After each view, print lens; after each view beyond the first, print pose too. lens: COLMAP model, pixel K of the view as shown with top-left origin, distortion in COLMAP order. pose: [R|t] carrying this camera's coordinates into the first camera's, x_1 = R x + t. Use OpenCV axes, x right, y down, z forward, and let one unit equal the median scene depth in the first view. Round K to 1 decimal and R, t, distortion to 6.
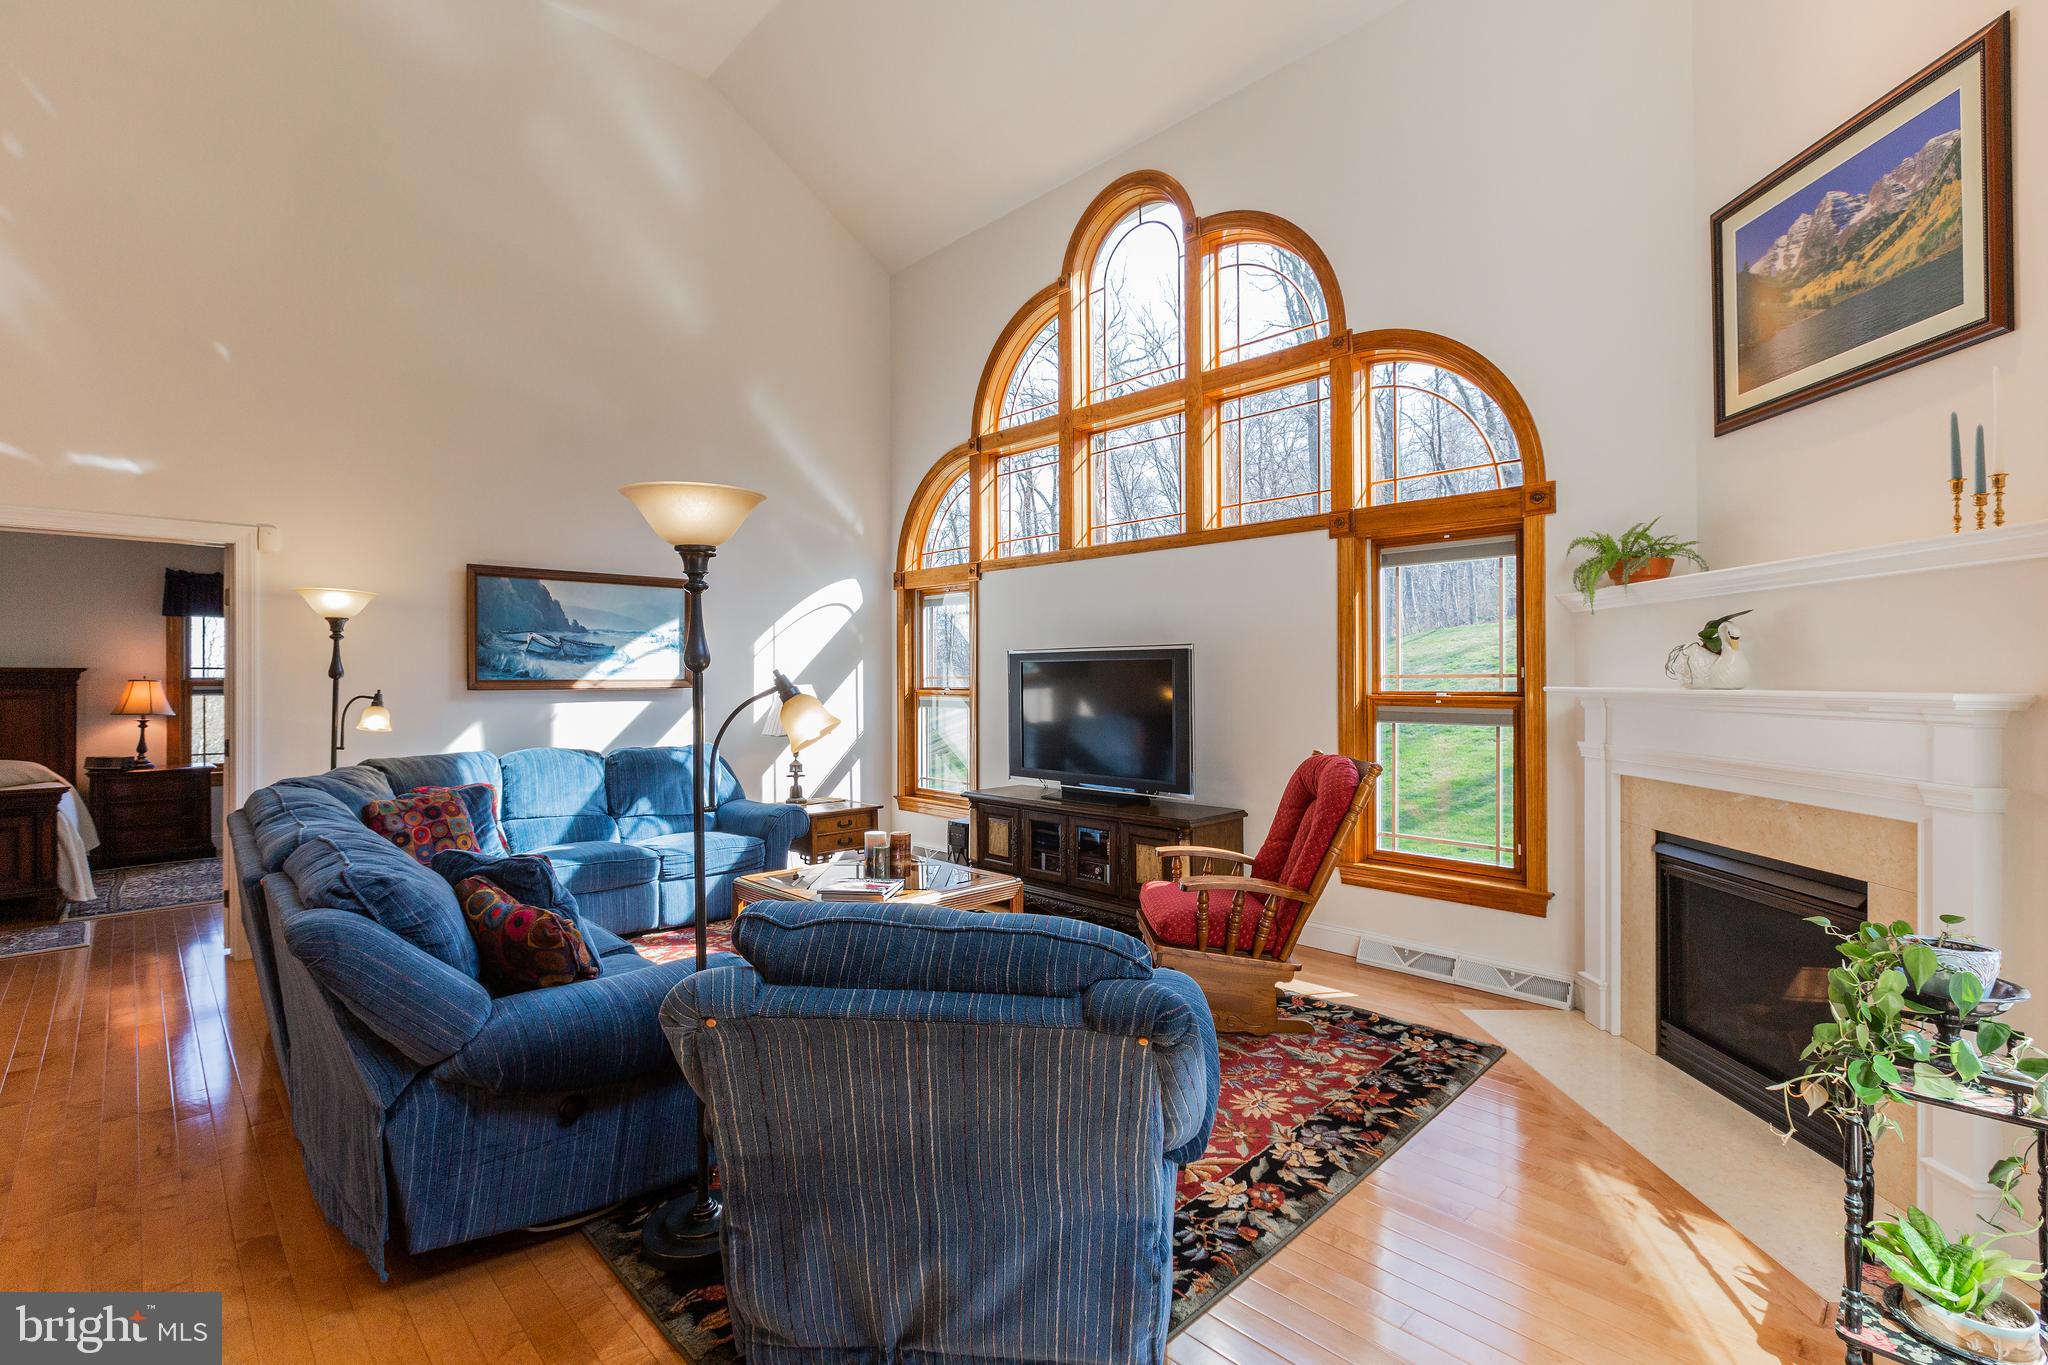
lens RADIAL K [[906.7, 0, 1022.7], [0, 906.7, 671.5], [0, 0, 1]] dist [0.001262, -0.000844]
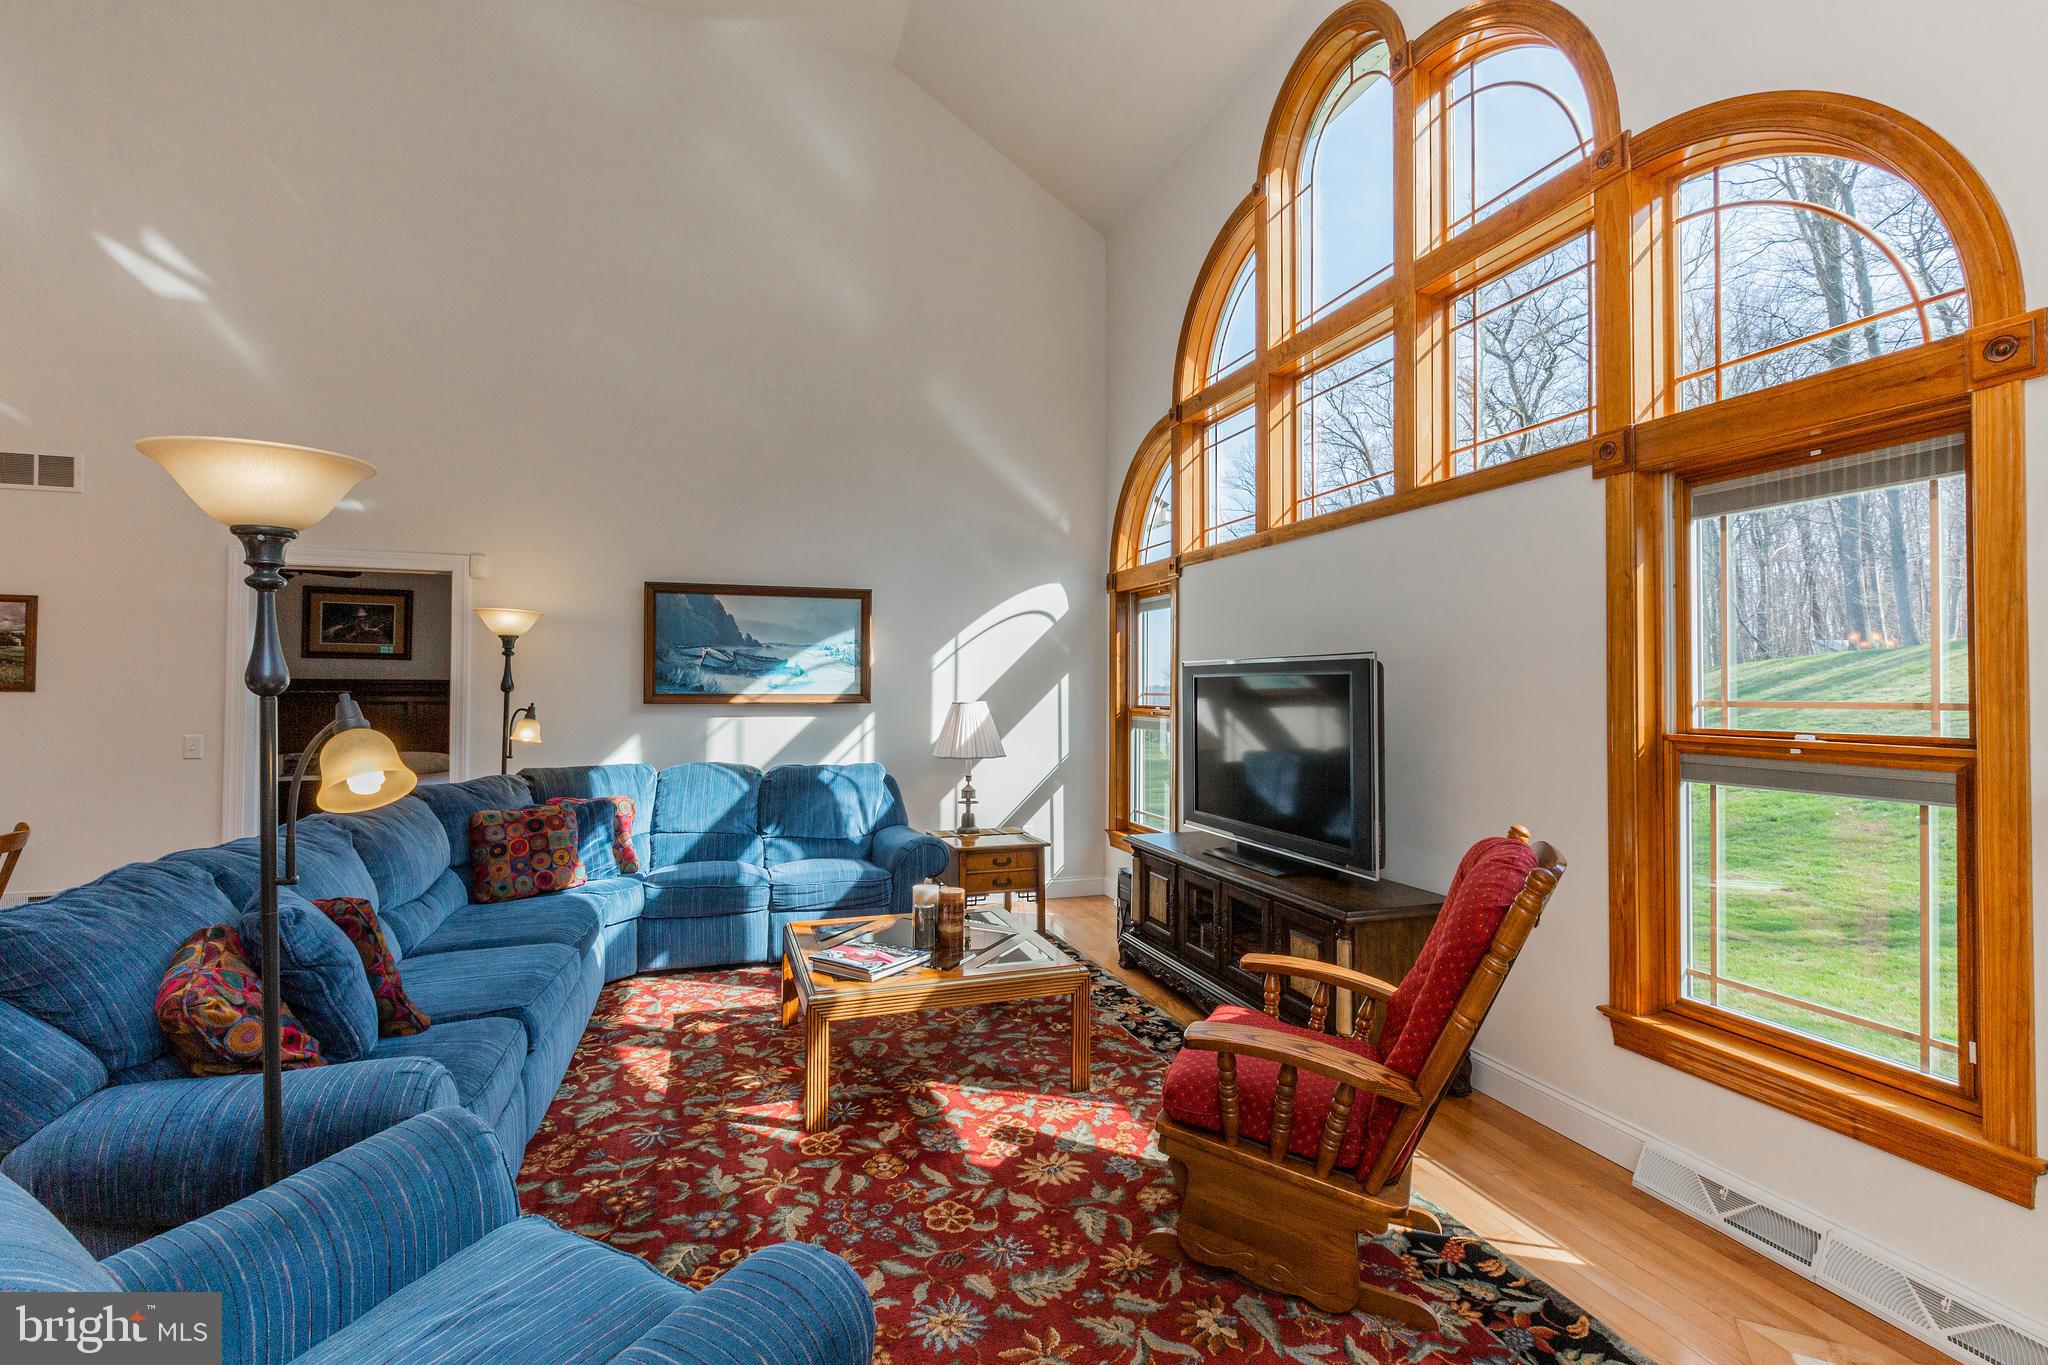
lens RADIAL K [[906.7, 0, 1022.7], [0, 906.7, 671.5], [0, 0, 1]] dist [0.001262, -0.000844]
pose [[0.906717, -0.001140, -0.421737, 0.215024], [-0.004325, 0.999919, -0.012002, -0.005353], [0.421717, 0.012706, 0.906639, 0.242734]]
